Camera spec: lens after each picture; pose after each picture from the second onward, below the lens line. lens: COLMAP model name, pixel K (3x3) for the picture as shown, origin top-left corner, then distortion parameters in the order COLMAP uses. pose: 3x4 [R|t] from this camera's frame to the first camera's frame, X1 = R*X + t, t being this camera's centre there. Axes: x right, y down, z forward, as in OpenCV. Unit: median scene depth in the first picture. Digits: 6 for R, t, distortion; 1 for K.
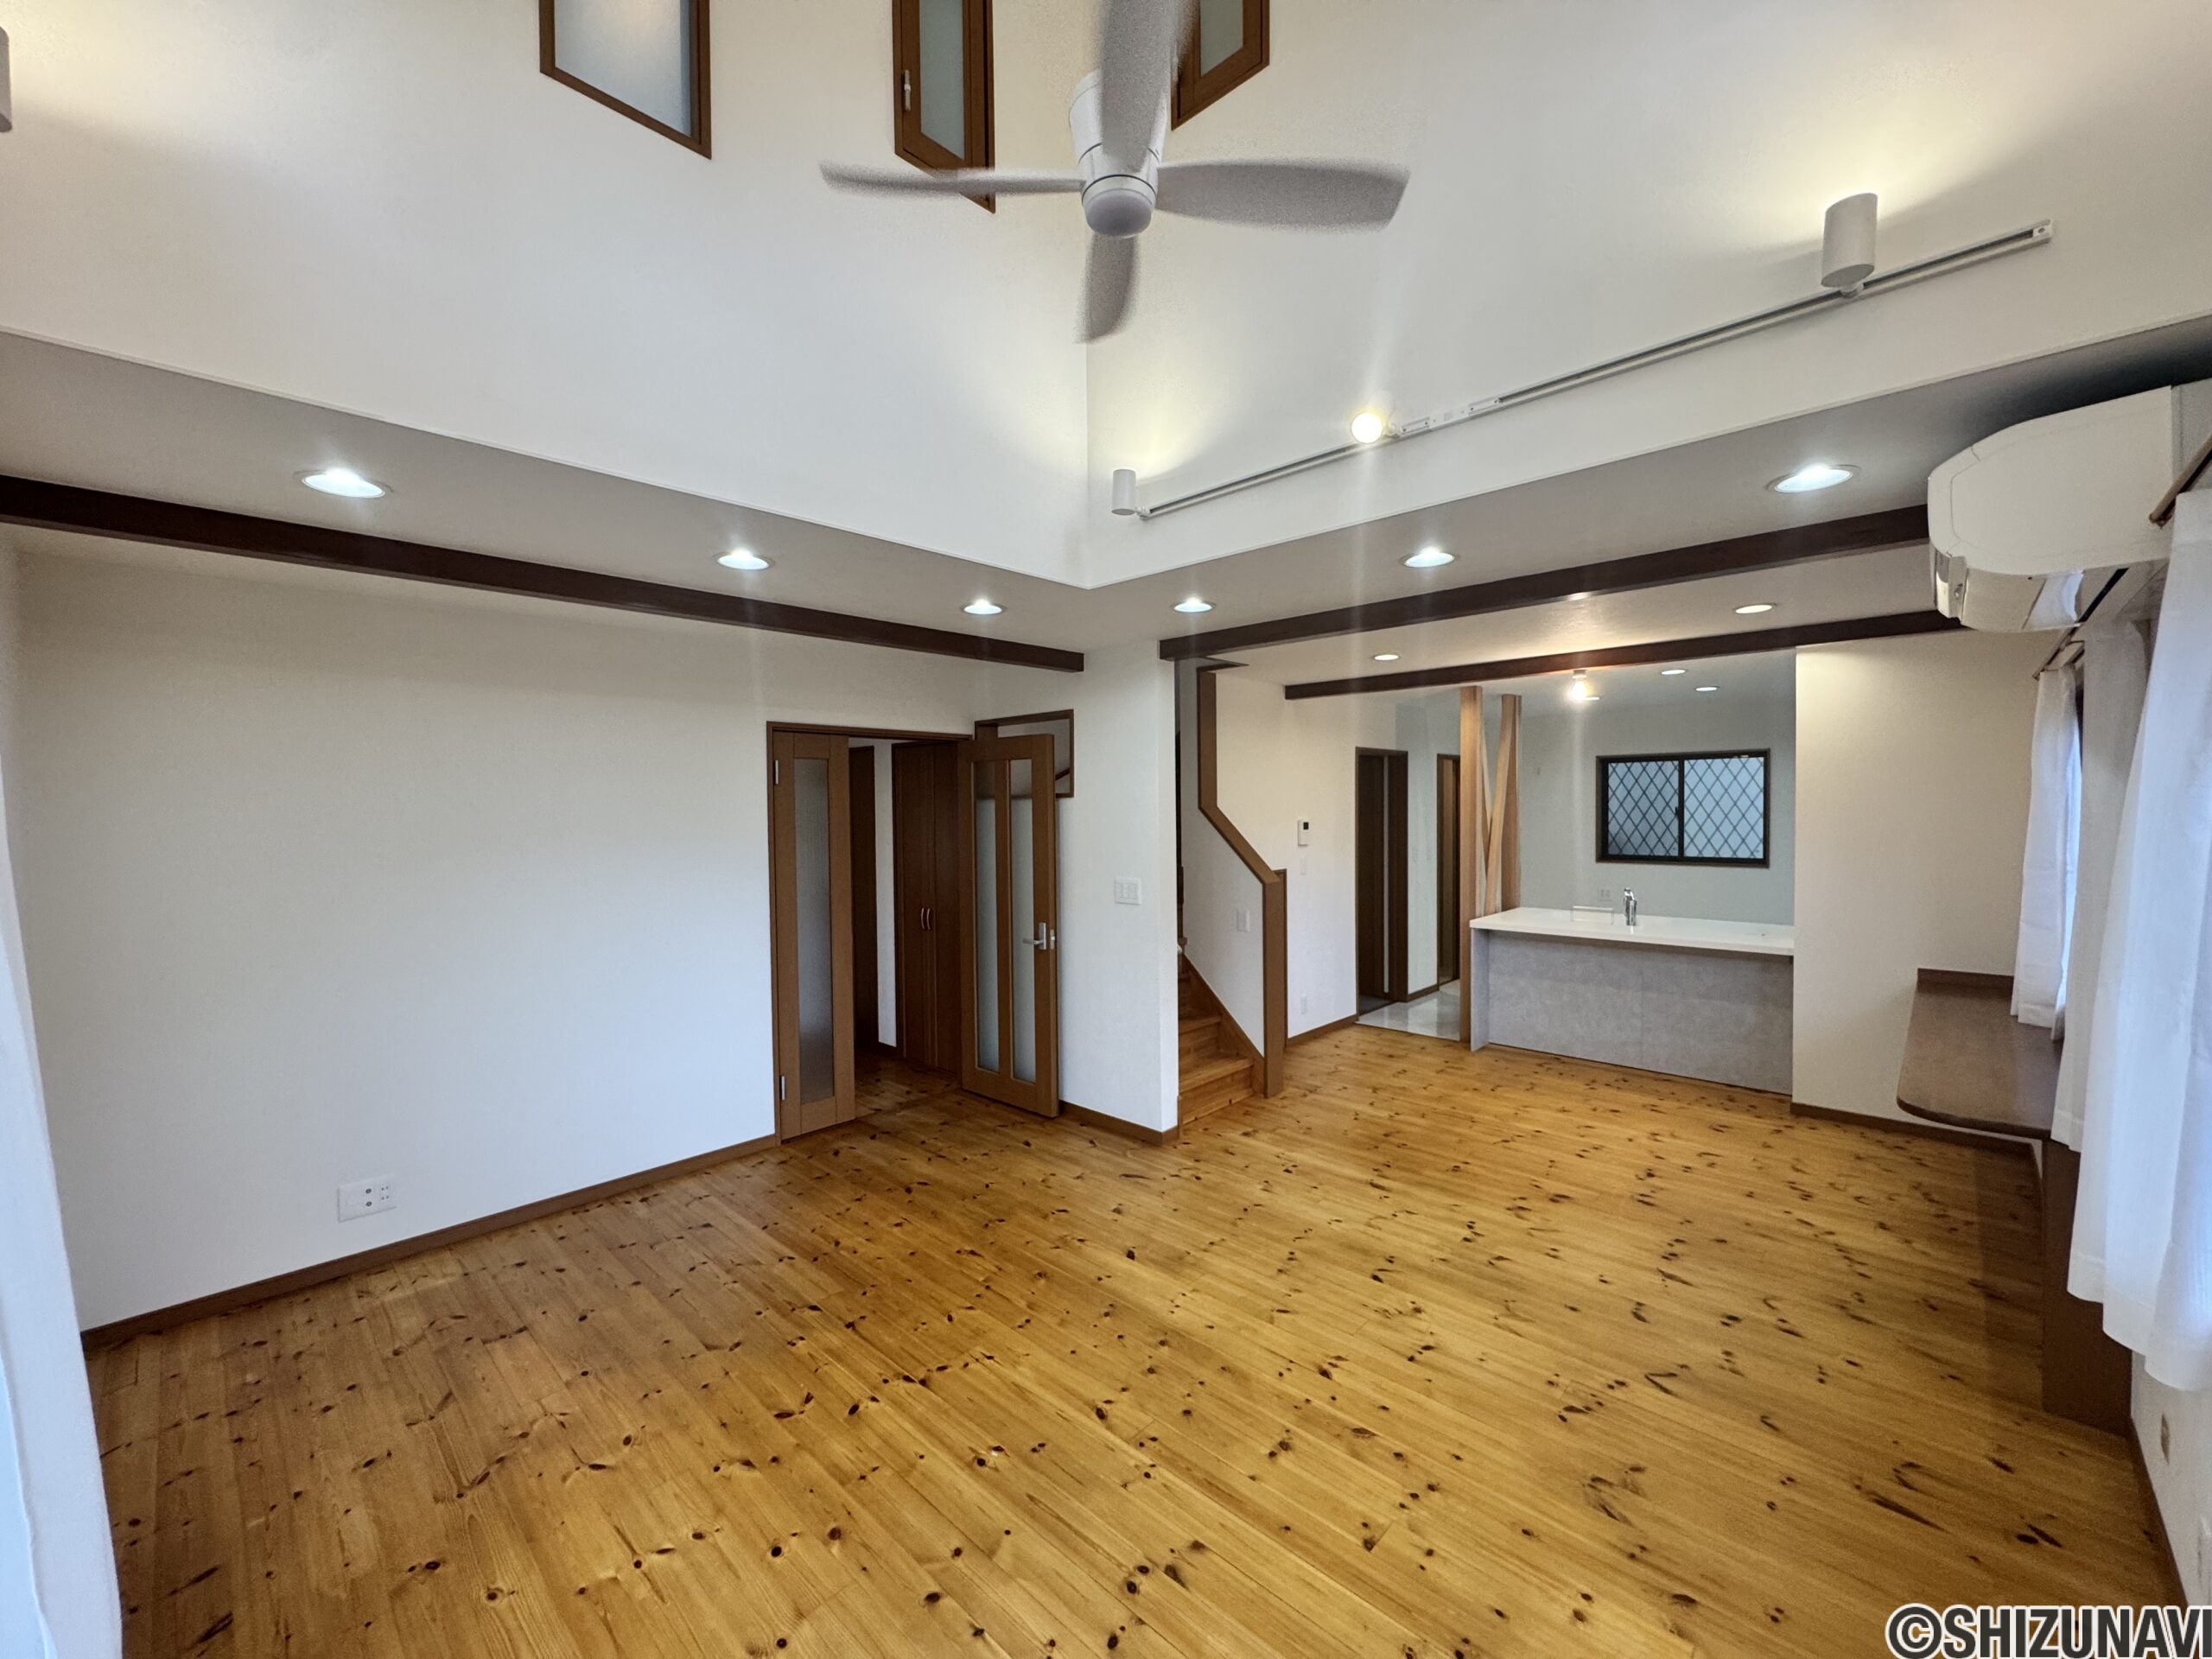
lens RADIAL K [[887.8, 0, 1104.1], [0, 887.8, 826.5], [0, 0, 1]] dist [-0.004552, -0.000094]
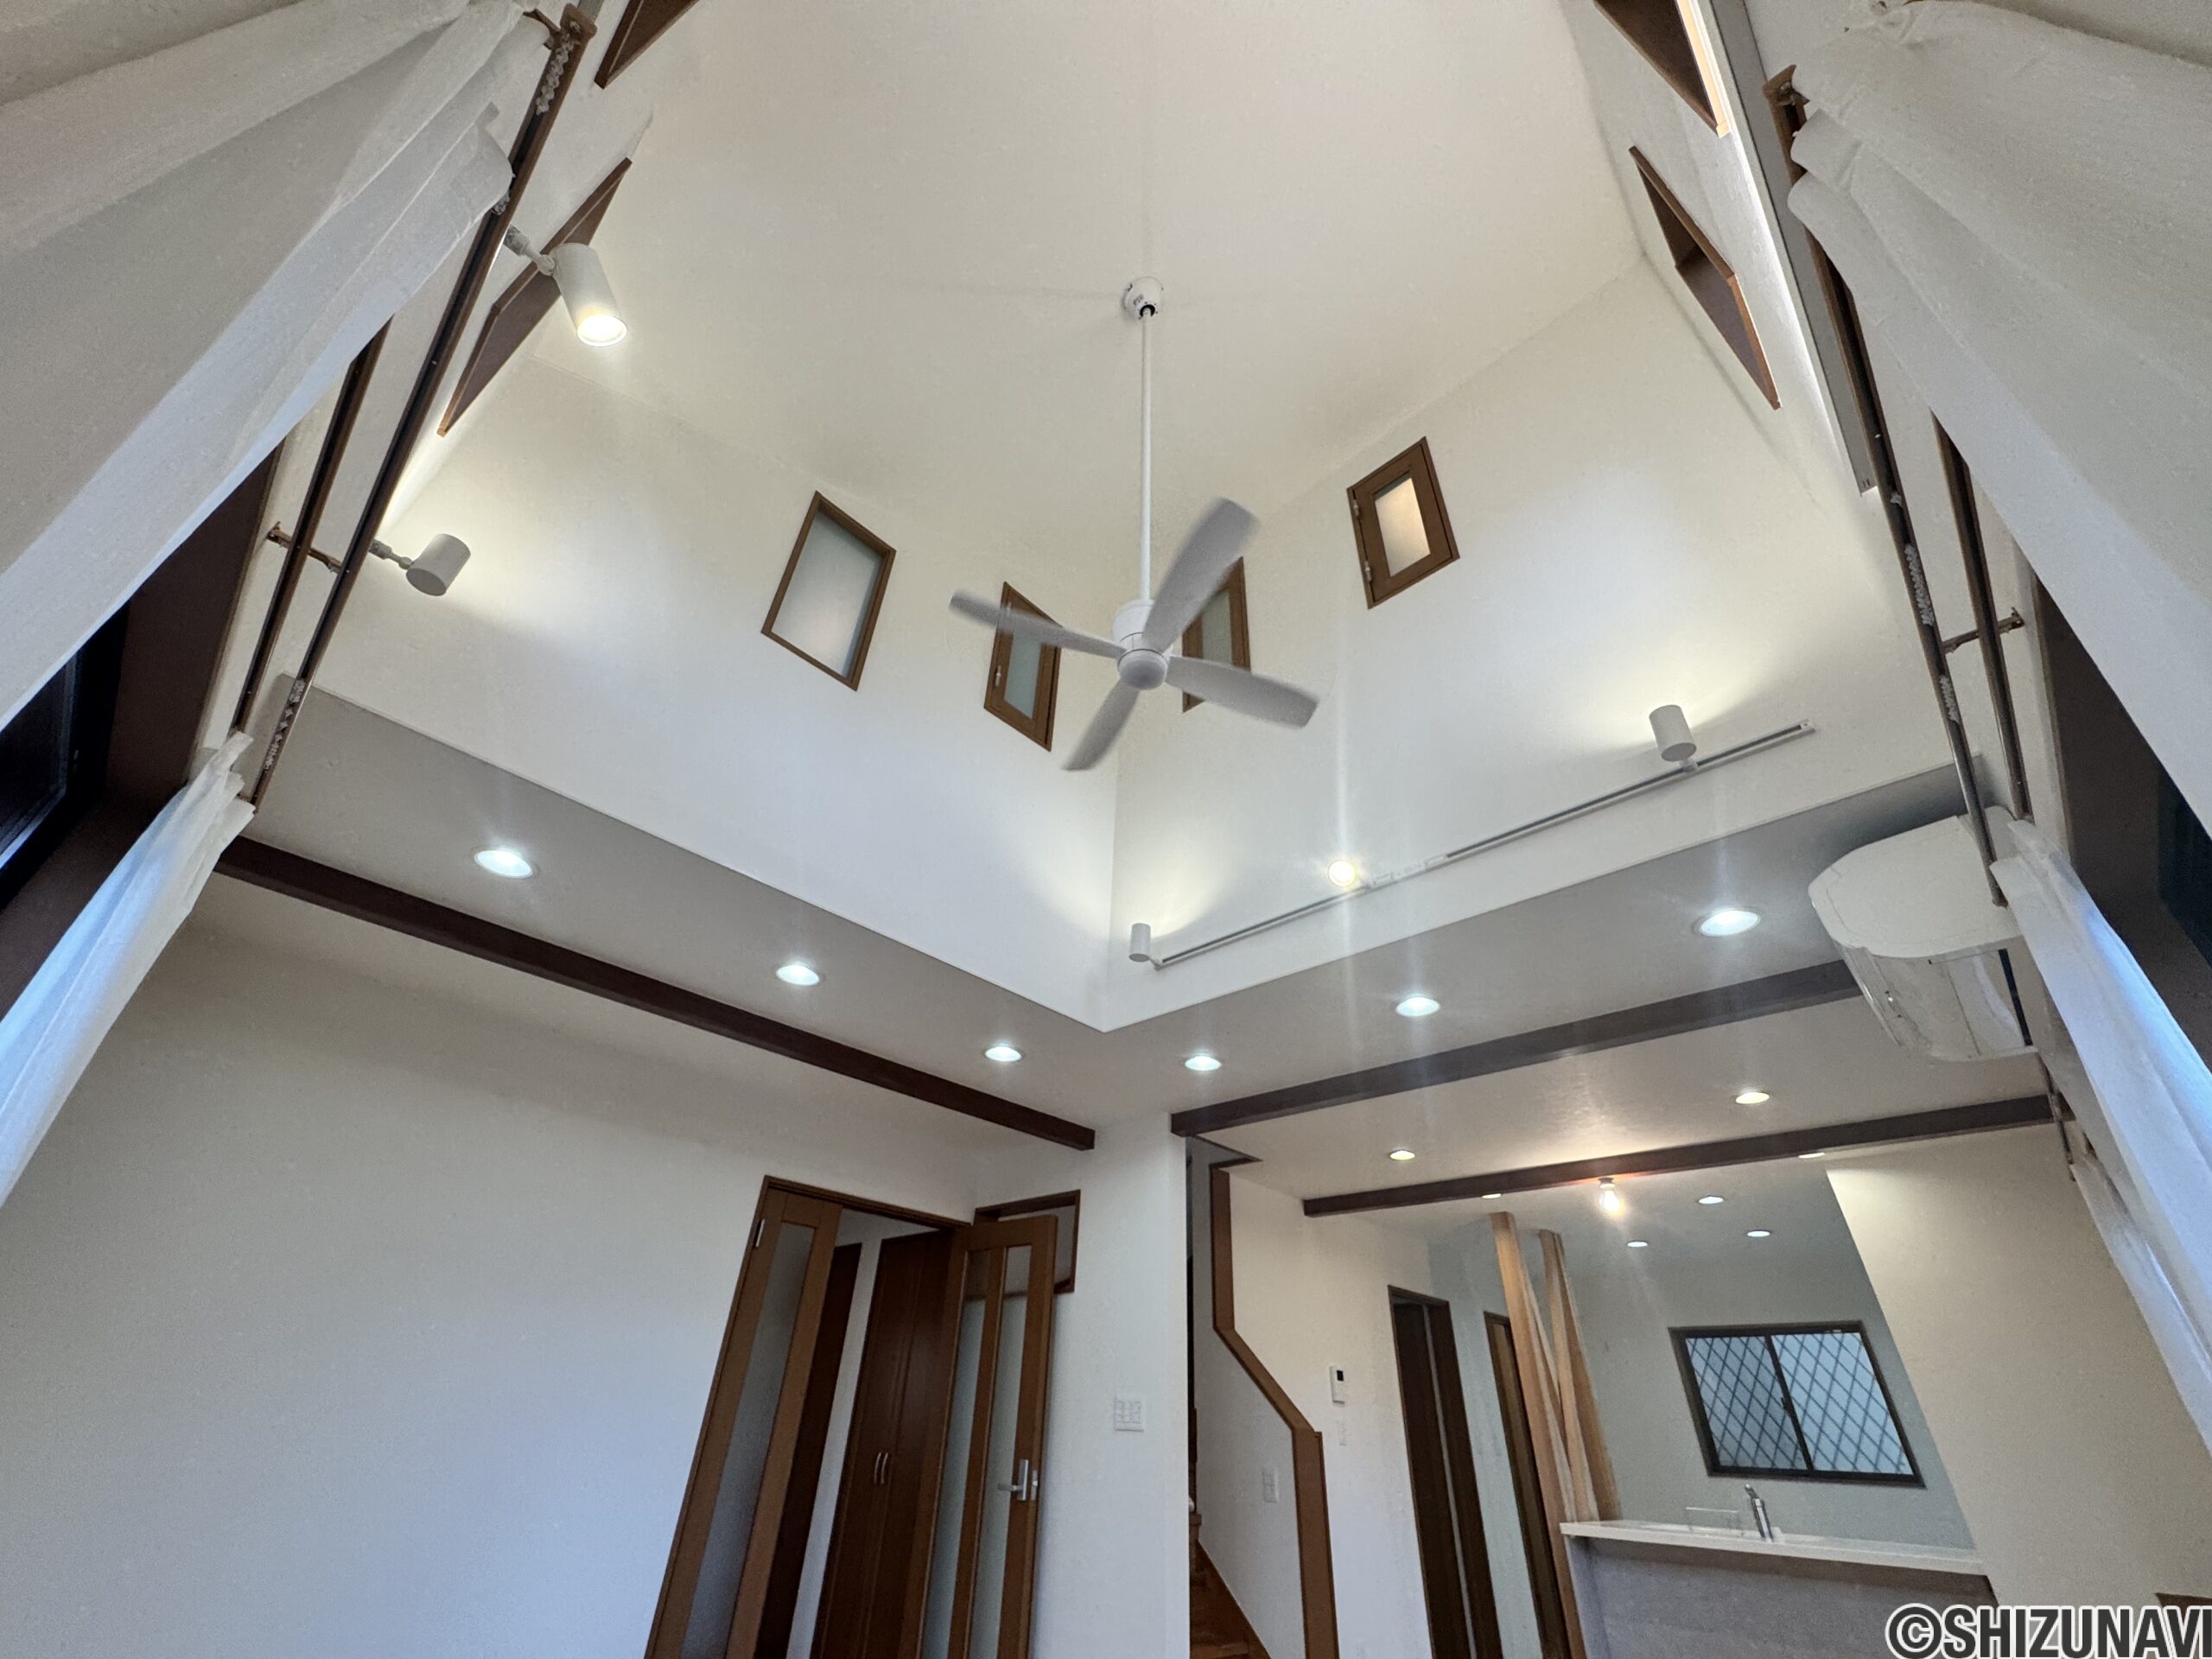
lens RADIAL K [[898.7, 0, 1101.6], [0, 898.7, 828.2], [0, 0, 1]] dist [-0.005759, -0.000451]
pose [[0.998341, 0.045587, -0.035174, 0.004274], [-0.057568, 0.802320, -0.594112, 0.127365], [0.001137, 0.595151, 0.803613, -0.014216]]
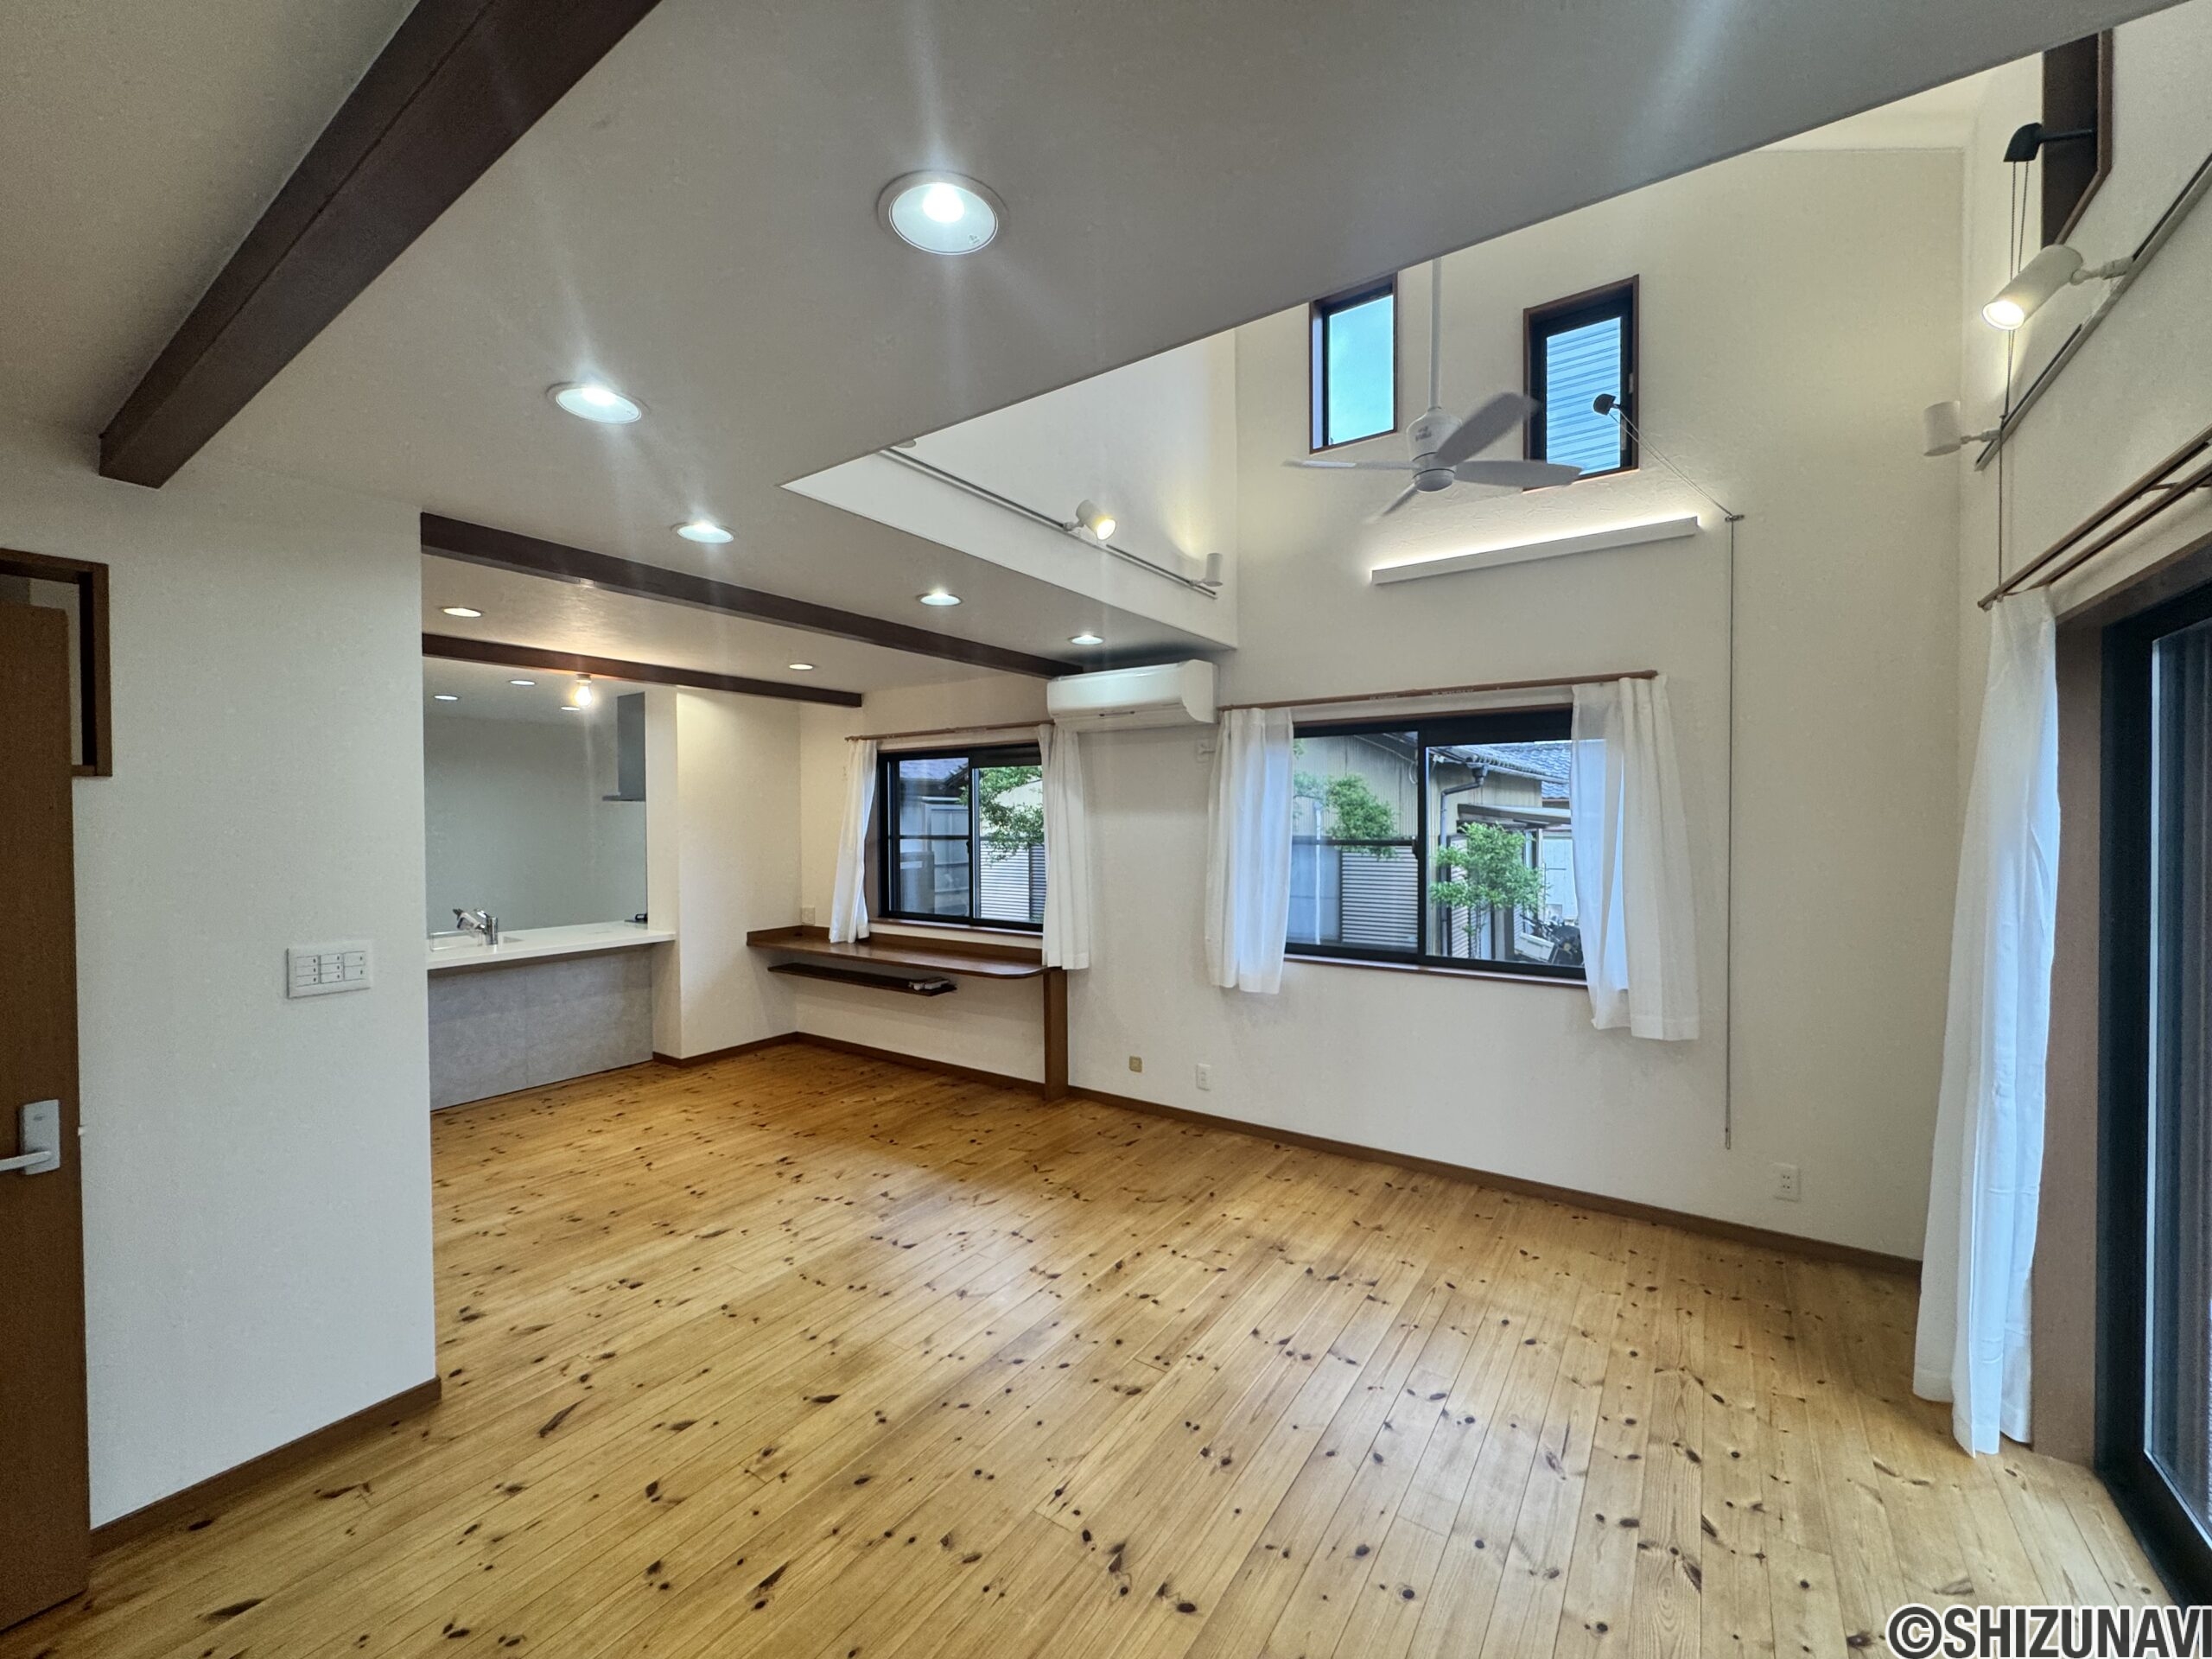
lens RADIAL K [[887.8, 0, 1104.1], [0, 887.8, 826.5], [0, 0, 1]] dist [-0.004552, -0.000094]
pose [[-0.163990, -0.001151, 0.986461, -0.517447], [0.030629, 0.999511, 0.006258, 0.000842], [-0.985986, 0.031240, -0.163874, 0.606283]]
